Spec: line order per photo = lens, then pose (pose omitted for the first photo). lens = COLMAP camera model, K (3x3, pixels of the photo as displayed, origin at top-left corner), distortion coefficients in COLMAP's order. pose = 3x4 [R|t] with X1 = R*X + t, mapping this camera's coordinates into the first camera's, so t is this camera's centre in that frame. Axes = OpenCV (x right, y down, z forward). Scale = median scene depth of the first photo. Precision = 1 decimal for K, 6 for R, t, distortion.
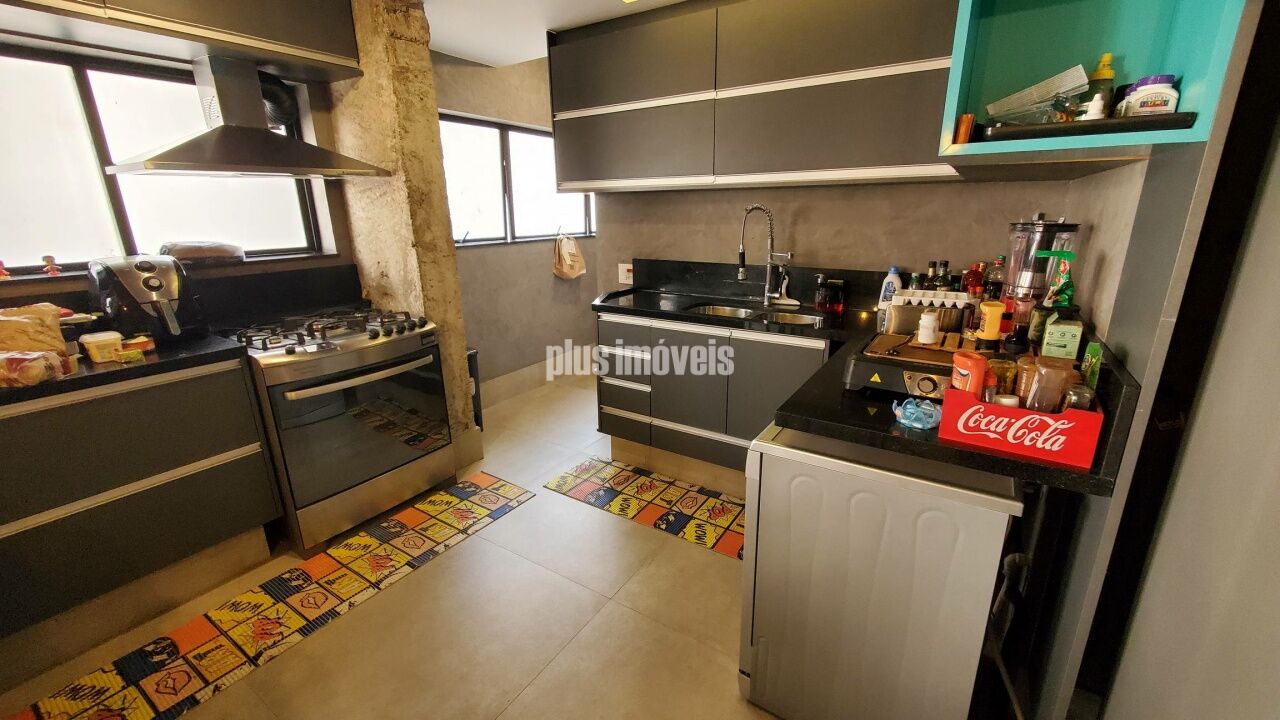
lens RADIAL K [[510.3, 0, 647.6], [0, 510.3, 356.4], [0, 0, 1]] dist [0.000438, -0.001997]
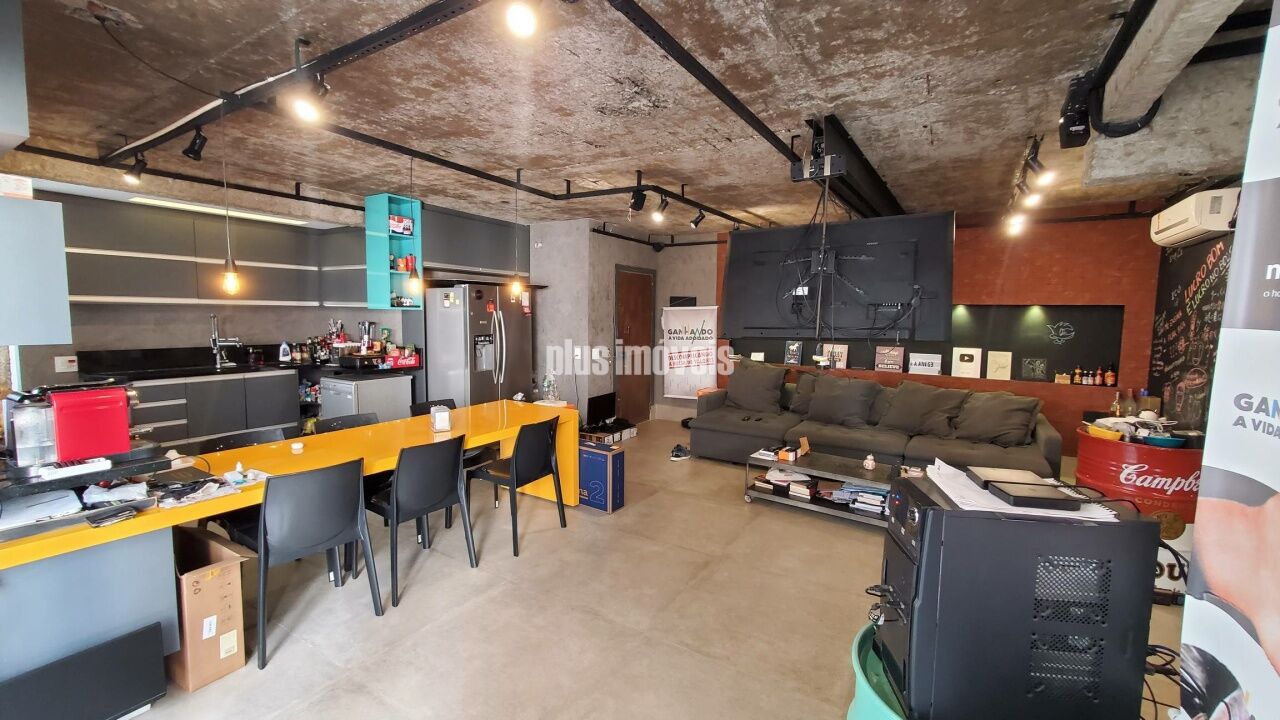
lens RADIAL K [[510.3, 0, 648.2], [0, 510.3, 355.7], [0, 0, 1]] dist [0.000438, -0.001997]
pose [[-0.019391, -0.071488, 0.997253, -1.925729], [0.261567, 0.962339, 0.074071, 0.149336], [-0.964990, 0.262285, 0.000038, -0.582170]]
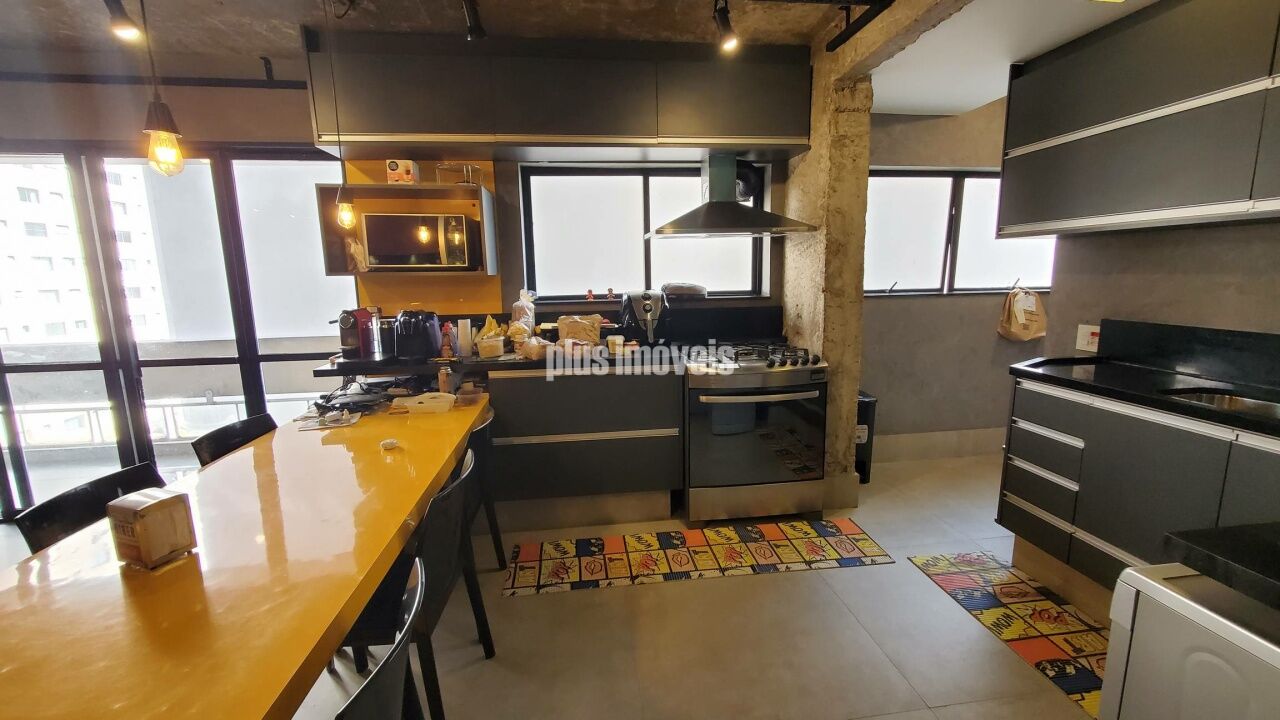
lens RADIAL K [[510.3, 0, 646.3], [0, 510.3, 356.7], [0, 0, 1]] dist [0.000438, -0.001997]
pose [[0.648047, 0.124096, -0.751422, 0.153823], [-0.202793, 0.979133, -0.013192, 0.015678], [0.734105, 0.160932, 0.659690, 0.015898]]
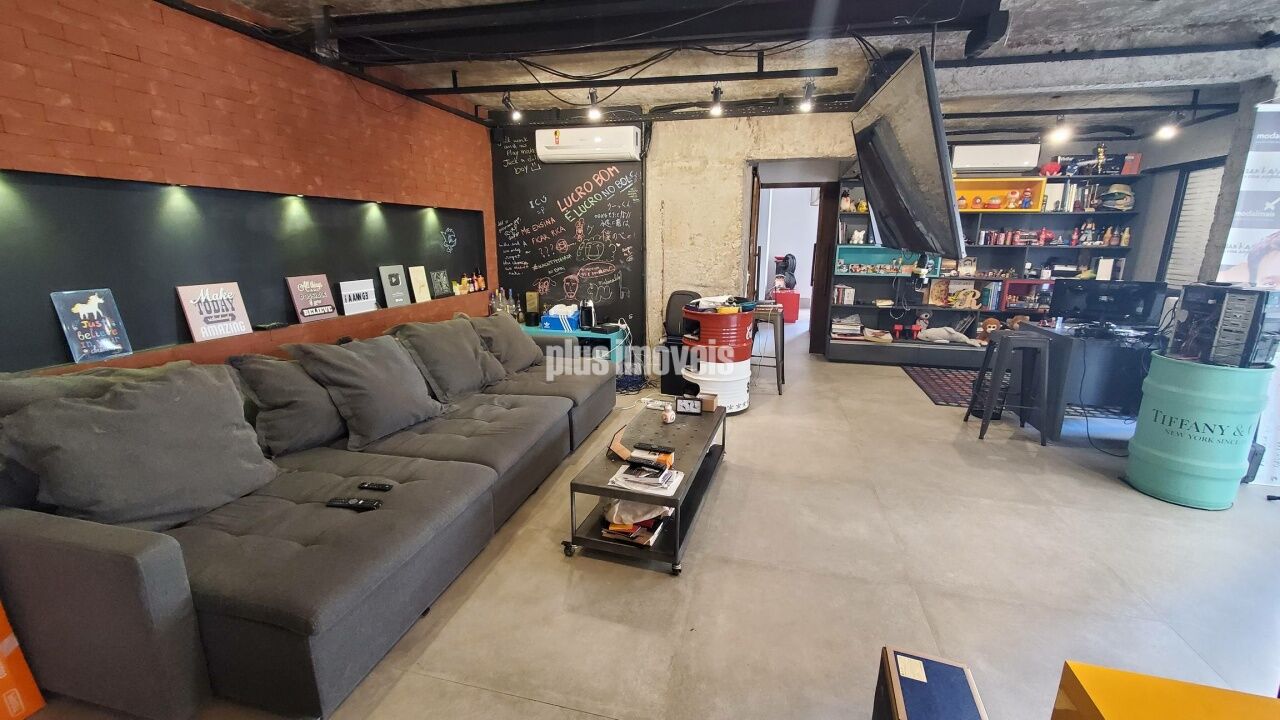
lens RADIAL K [[510.3, 0, 650.9], [0, 510.3, 354.1], [0, 0, 1]] dist [0.000438, -0.001997]
pose [[-0.945515, 0.078646, -0.315937, 0.149766], [-0.085954, 0.875661, 0.475216, 0.052190], [0.314028, 0.476480, -0.821190, -0.207730]]
